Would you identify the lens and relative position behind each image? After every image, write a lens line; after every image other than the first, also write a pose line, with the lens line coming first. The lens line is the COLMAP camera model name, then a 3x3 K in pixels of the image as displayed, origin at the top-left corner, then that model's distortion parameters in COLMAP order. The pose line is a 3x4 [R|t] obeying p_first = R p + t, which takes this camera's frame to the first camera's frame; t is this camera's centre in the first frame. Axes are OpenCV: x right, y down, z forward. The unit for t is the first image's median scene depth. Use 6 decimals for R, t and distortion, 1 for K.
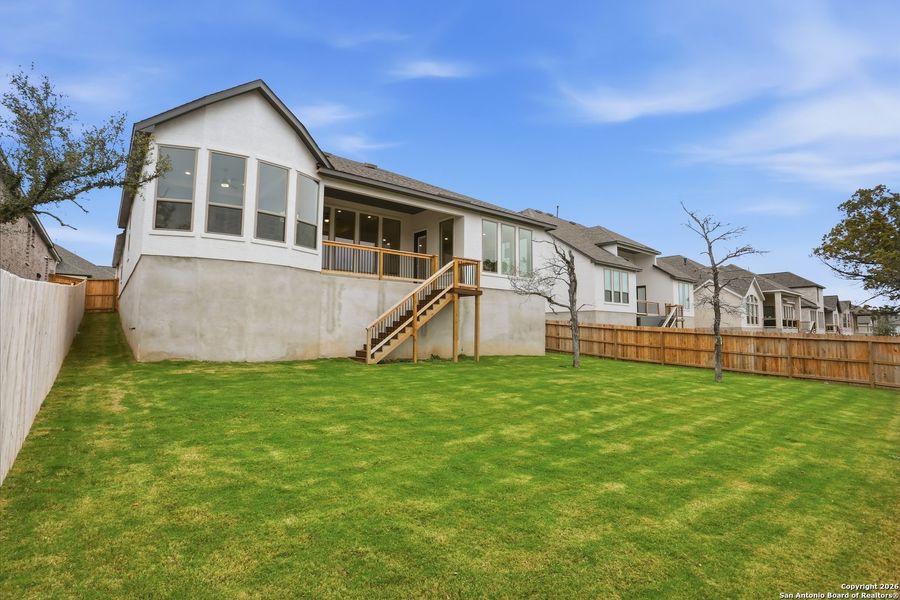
lens RADIAL K [[437.7, 0, 445.4], [0, 437.7, 298.3], [0, 0, 1]] dist [-0.072320, 0.024269]
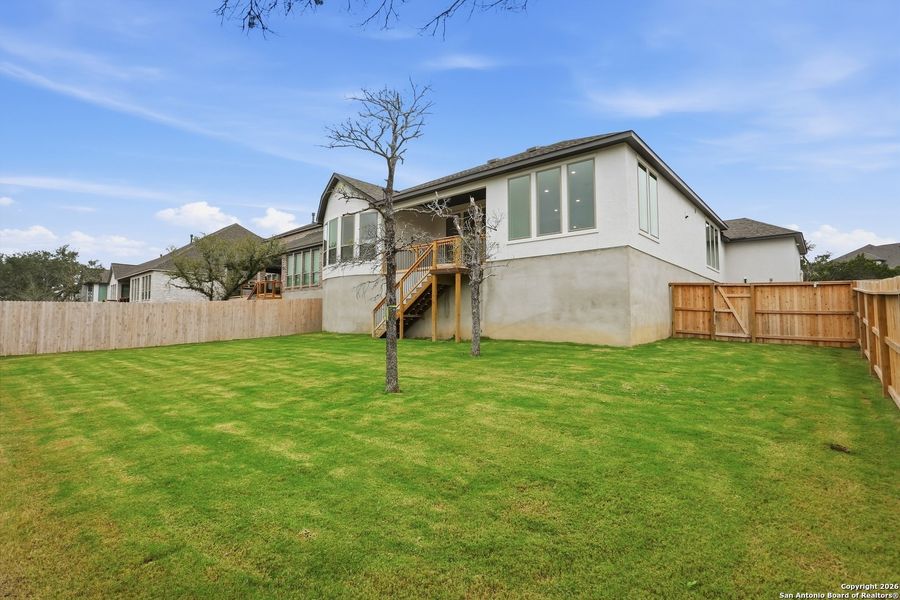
lens RADIAL K [[437.7, 0, 445.4], [0, 437.7, 298.3], [0, 0, 1]] dist [-0.072320, 0.024269]
pose [[0.183372, -0.057766, -0.981345, 0.860791], [0.082513, 0.995654, -0.043191, 0.074977], [0.979575, -0.073054, 0.187341, 0.696030]]
